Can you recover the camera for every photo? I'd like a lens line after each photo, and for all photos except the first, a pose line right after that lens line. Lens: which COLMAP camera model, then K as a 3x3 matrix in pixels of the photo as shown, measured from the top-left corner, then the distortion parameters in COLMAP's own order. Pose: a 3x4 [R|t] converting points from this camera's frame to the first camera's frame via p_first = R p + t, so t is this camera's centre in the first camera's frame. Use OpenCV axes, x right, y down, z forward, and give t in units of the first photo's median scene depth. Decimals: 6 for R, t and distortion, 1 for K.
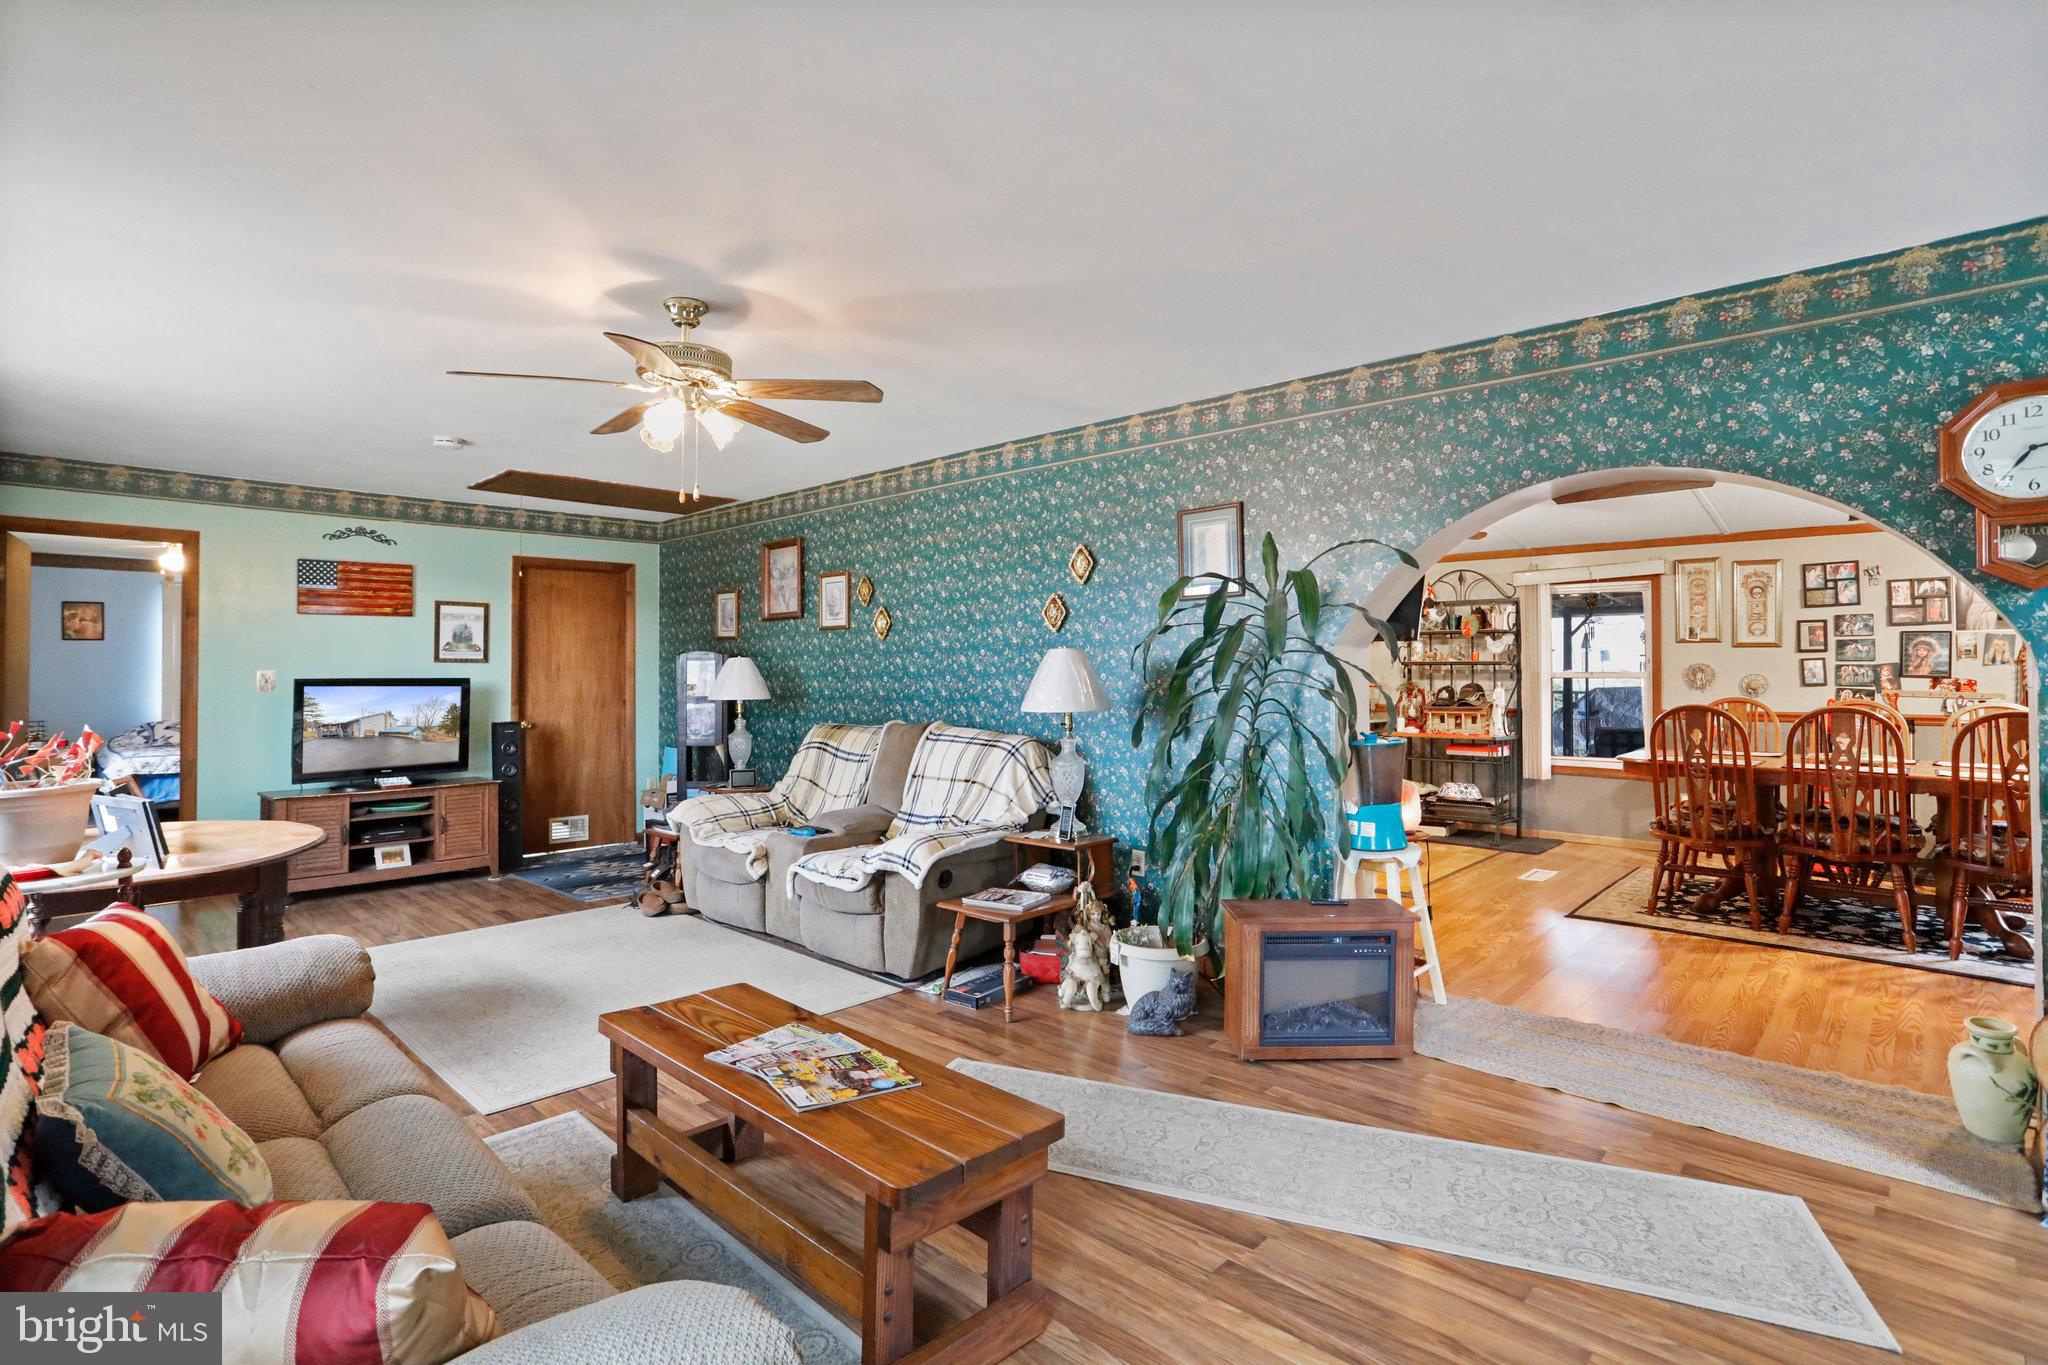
lens RADIAL K [[989.2, 0, 1020.7], [0, 989.2, 675.7], [0, 0, 1]] dist [-0.058156, 0.028338]
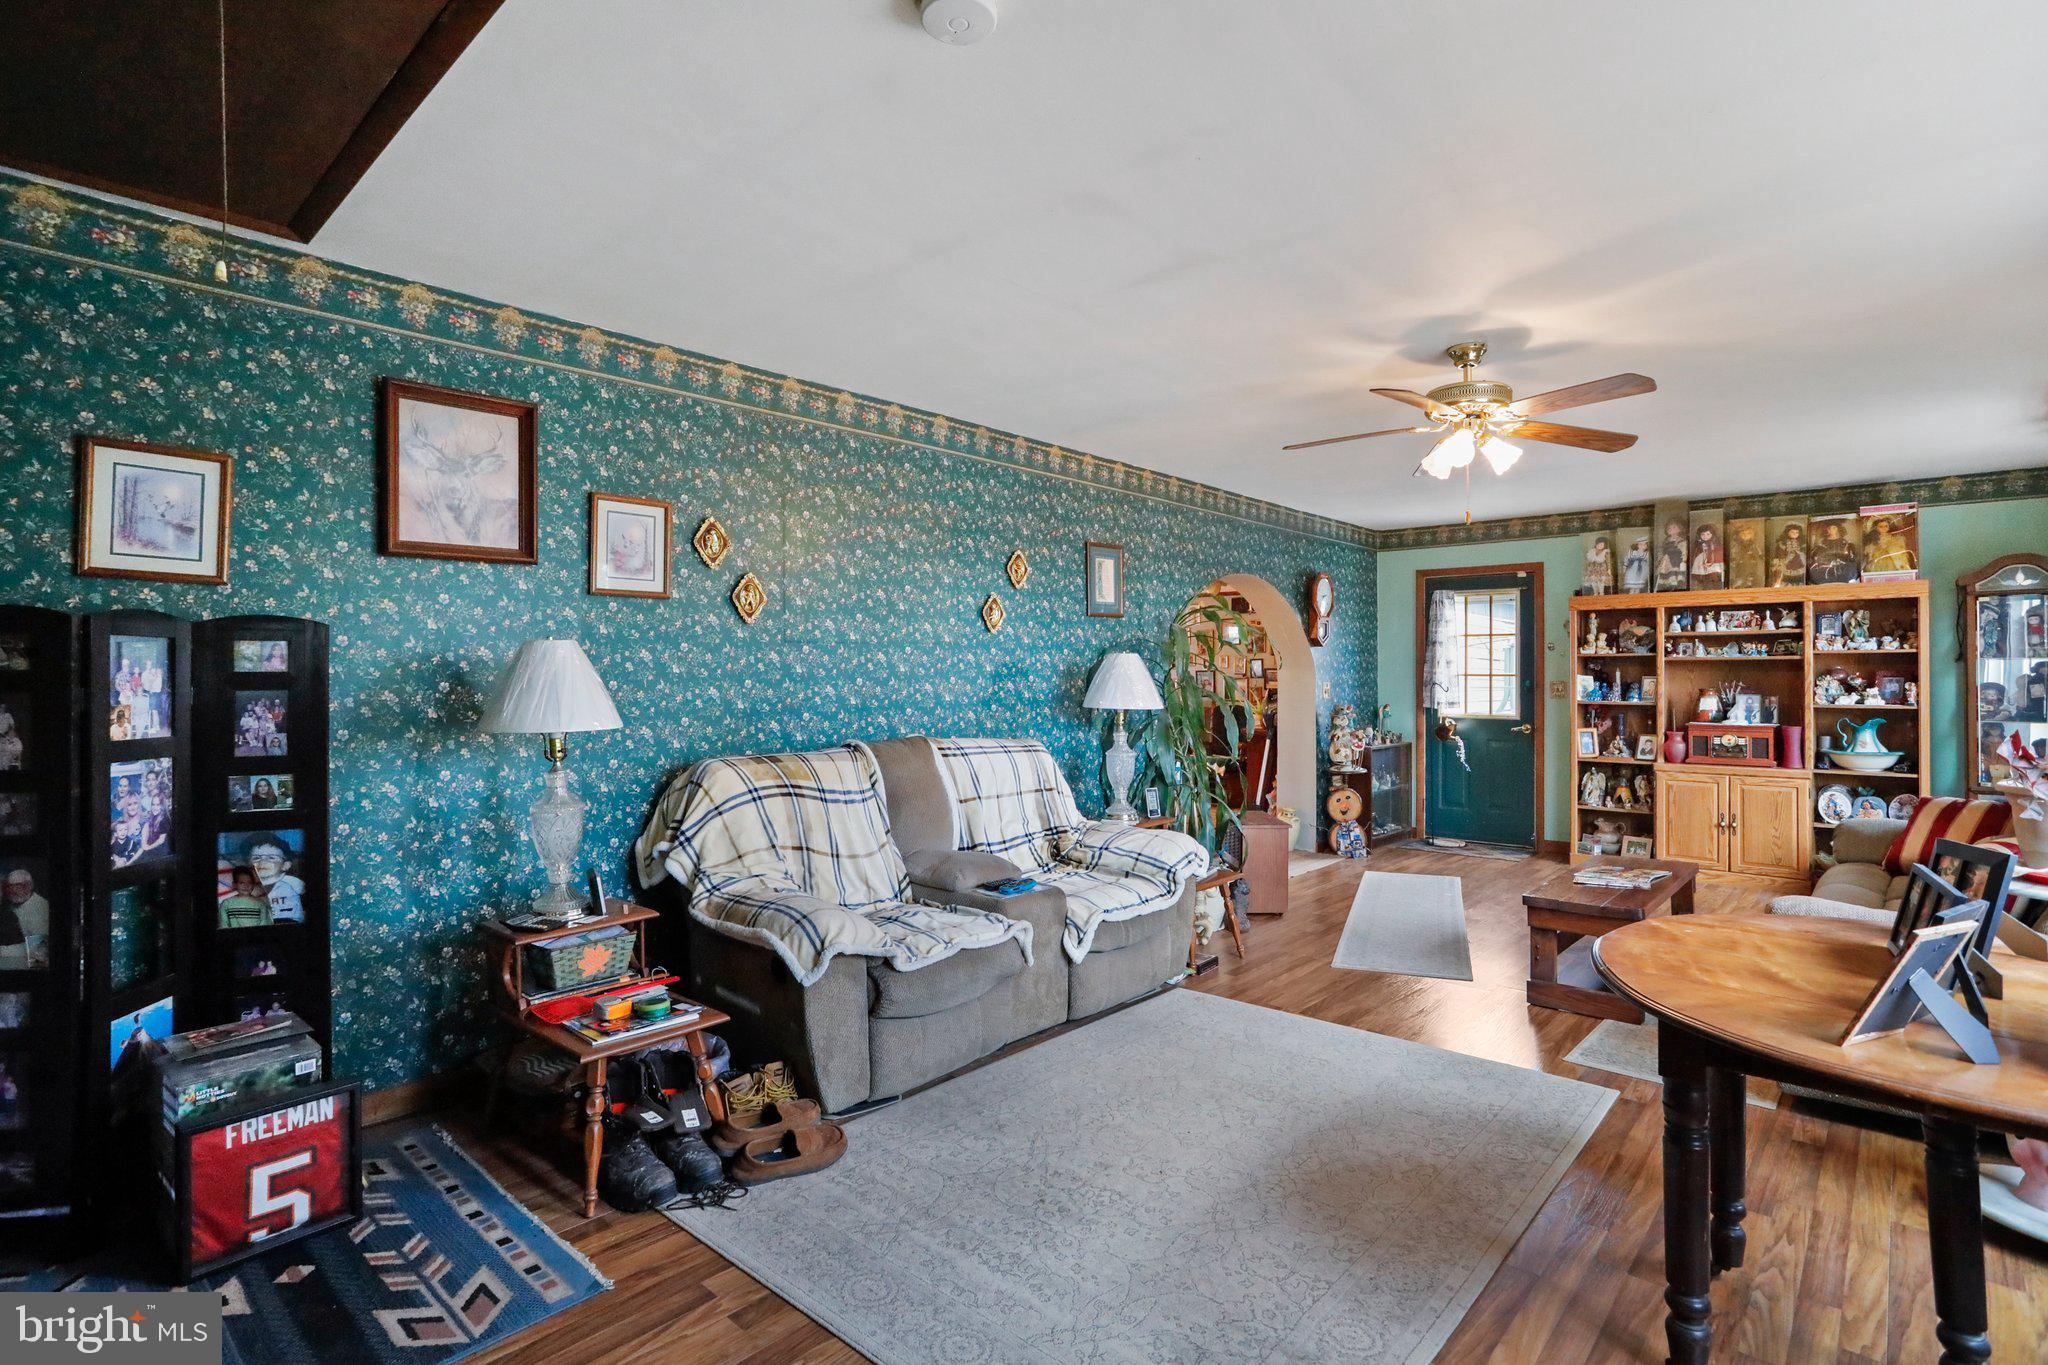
lens RADIAL K [[989.2, 0, 1020.7], [0, 989.2, 675.7], [0, 0, 1]] dist [-0.058156, 0.028338]
pose [[-0.004803, 0.006109, 0.999970, -0.893129], [0.005917, 0.999964, -0.006081, 0.003799], [-0.999971, 0.005887, -0.004839, 0.927421]]
